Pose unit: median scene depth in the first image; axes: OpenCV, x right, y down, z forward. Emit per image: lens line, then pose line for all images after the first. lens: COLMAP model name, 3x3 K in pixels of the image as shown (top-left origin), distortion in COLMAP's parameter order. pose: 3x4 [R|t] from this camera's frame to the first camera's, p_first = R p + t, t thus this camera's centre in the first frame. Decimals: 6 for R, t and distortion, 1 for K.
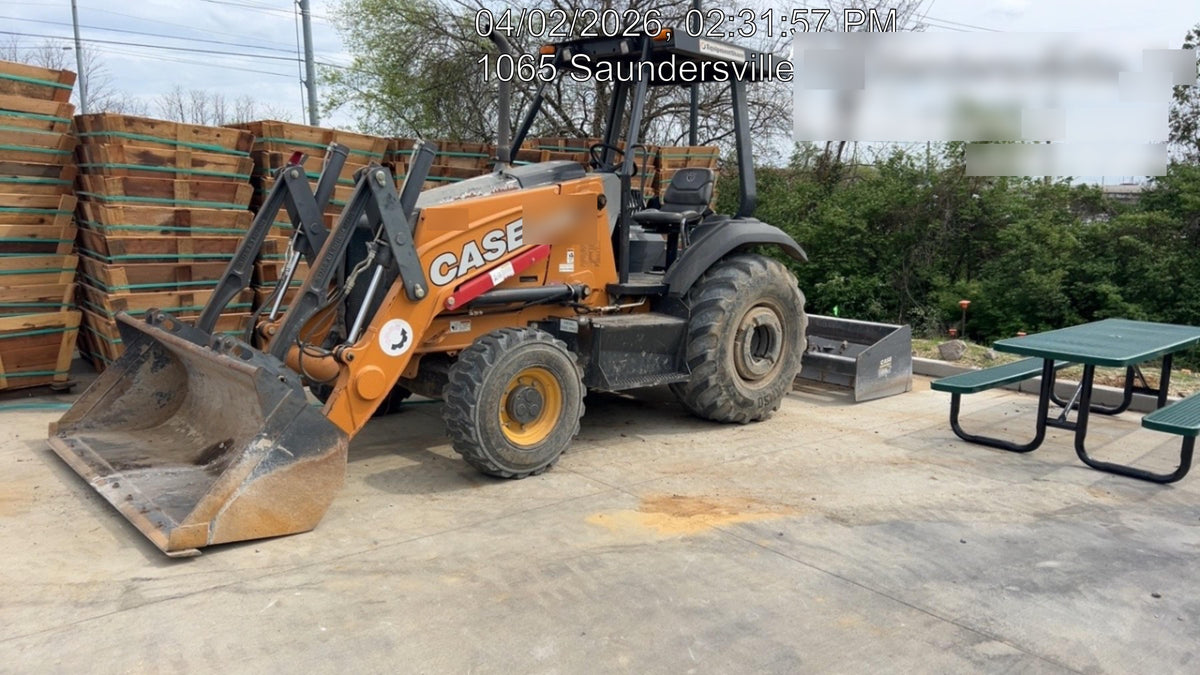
lens RADIAL K [[900.2, 0, 600.0], [0, 900.2, 337.5], [0, 0, 1]] dist [0.222790, -0.000312]
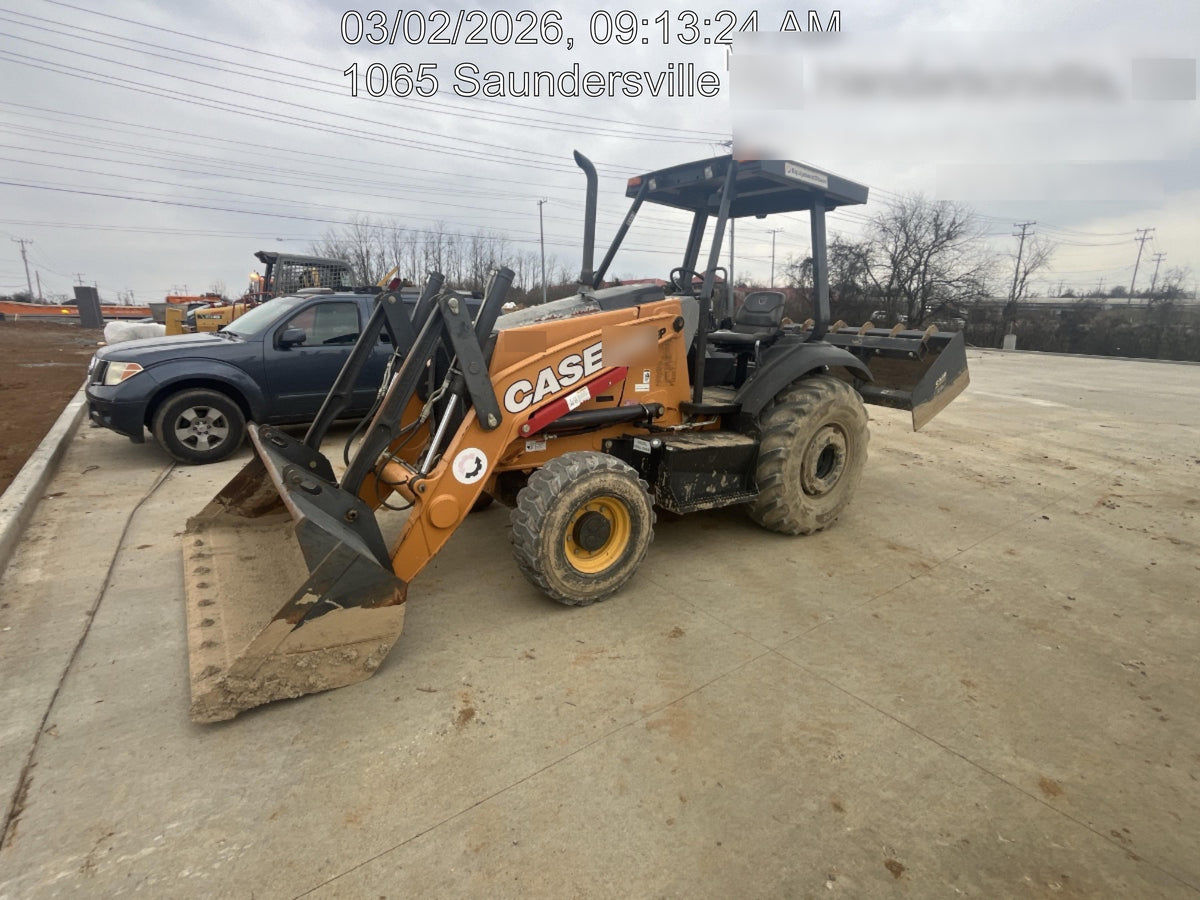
lens RADIAL K [[563.5, 0, 600.0], [0, 563.5, 450.0], [0, 0, 1]] dist [0.016998, -0.000329]
pose [[0.993227, 0.035774, -0.110549, -0.012044], [-0.023937, 0.994013, 0.106606, -0.081349], [0.113701, -0.103238, 0.988137, 0.373141]]
